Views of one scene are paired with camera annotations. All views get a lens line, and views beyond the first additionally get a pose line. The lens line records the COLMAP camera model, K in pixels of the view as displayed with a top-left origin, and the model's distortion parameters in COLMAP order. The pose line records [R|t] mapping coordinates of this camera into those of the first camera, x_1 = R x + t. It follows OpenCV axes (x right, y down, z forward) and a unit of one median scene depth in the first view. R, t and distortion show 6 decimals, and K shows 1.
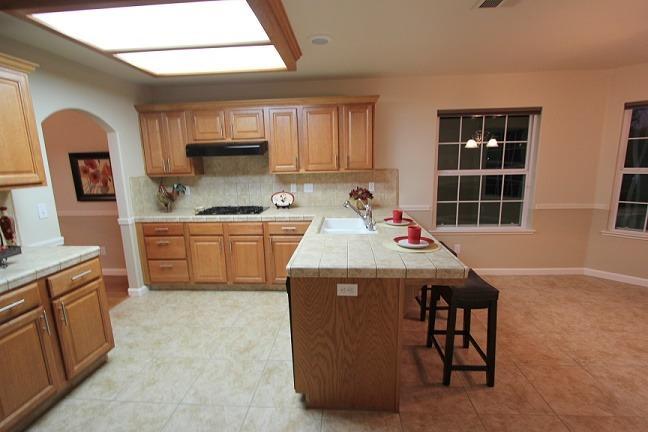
lens RADIAL K [[309.1, 0, 322.4], [0, 309.1, 221.1], [0, 0, 1]] dist [-0.013808, 0.001033]
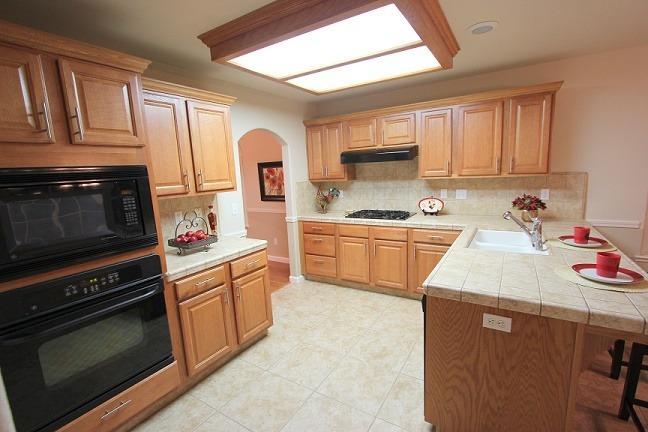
lens RADIAL K [[298.2, 0, 324.4], [0, 298.2, 220.2], [0, 0, 1]] dist [-0.015264, 0.000815]
pose [[0.882977, 0.058603, -0.465744, 0.013145], [-0.061345, 0.998073, 0.009285, -0.015296], [0.465391, 0.020372, 0.884871, 0.038376]]
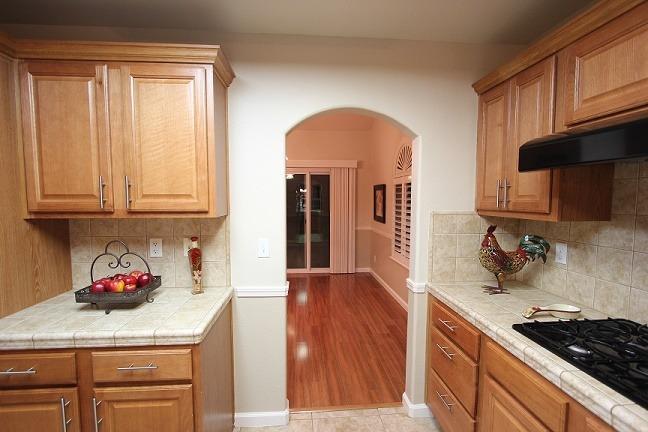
lens RADIAL K [[298.2, 0, 324.4], [0, 298.2, 220.2], [0, 0, 1]] dist [-0.015264, 0.000815]
pose [[0.150206, 0.095536, -0.984028, -0.116404], [-0.192250, 0.979143, 0.065716, -0.129419], [0.969783, 0.179309, 0.165440, 0.728684]]
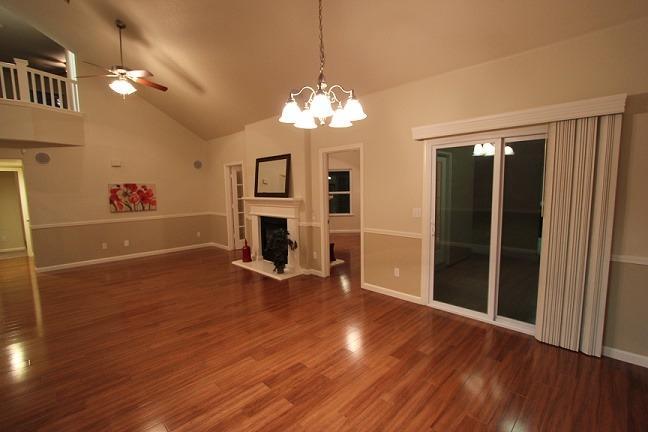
lens RADIAL K [[298.2, 0, 324.4], [0, 298.2, 220.2], [0, 0, 1]] dist [-0.015264, 0.000815]
pose [[-0.650707, 0.118688, -0.749996, -0.770878], [-0.110336, 0.962446, 0.248038, -0.193685], [0.751270, 0.244151, -0.613175, 1.079736]]
